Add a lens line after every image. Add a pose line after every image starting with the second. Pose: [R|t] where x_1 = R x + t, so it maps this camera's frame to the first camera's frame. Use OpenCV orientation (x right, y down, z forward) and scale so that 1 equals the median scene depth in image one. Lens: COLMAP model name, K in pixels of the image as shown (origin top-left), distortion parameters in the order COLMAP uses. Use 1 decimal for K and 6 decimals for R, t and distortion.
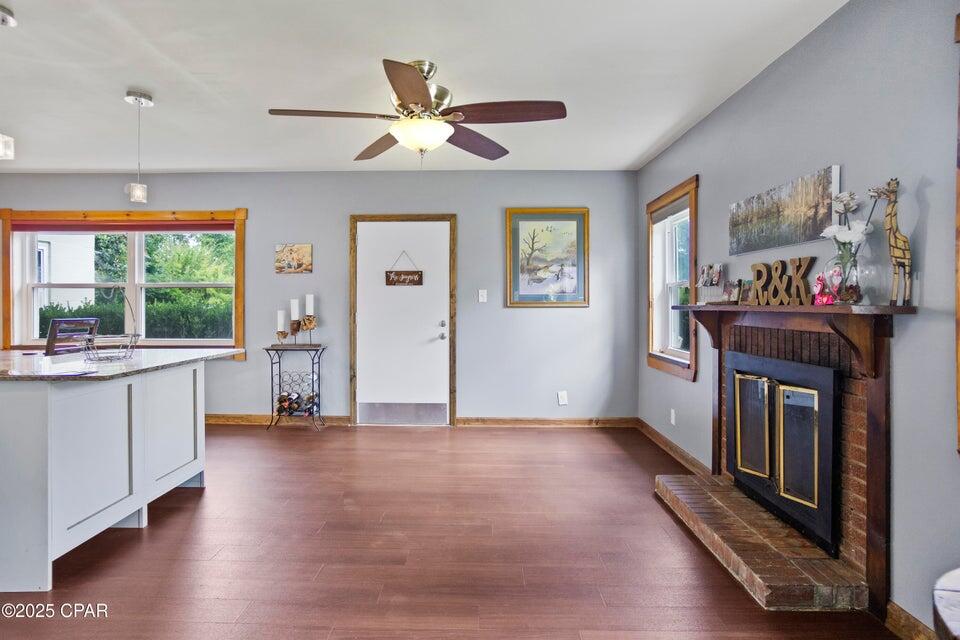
lens RADIAL K [[503.7, 0, 480.0], [0, 503.7, 320.0], [0, 0, 1]] dist [-0.056384, 0.034509]
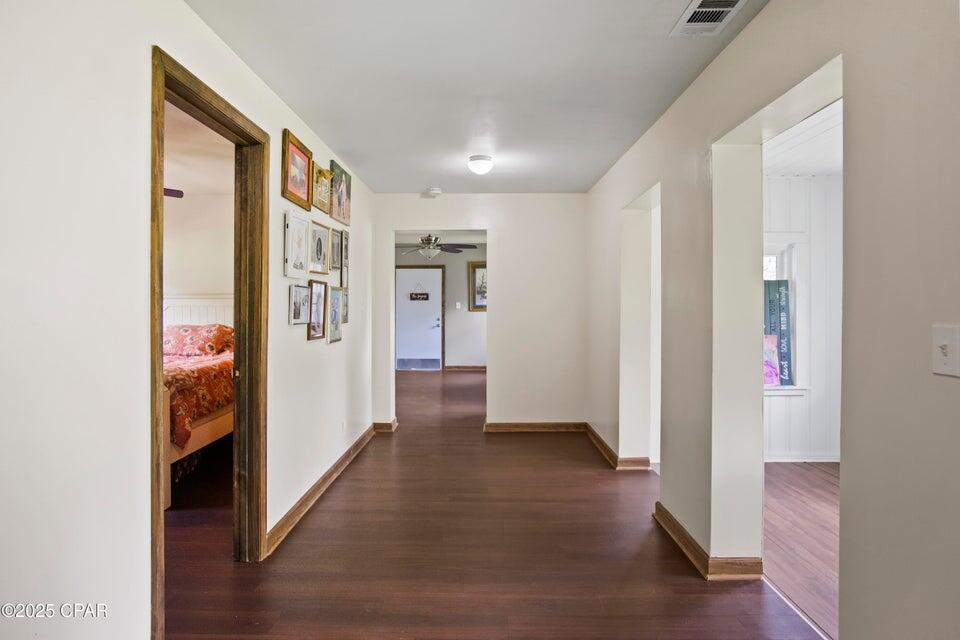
lens RADIAL K [[503.7, 0, 480.0], [0, 503.7, 320.0], [0, 0, 1]] dist [-0.056384, 0.034509]
pose [[0.999999, -0.001437, -0.000253, 0.094142], [0.001437, 0.999998, 0.001135, 0.008553], [0.000252, -0.001136, 0.999999, -1.028338]]
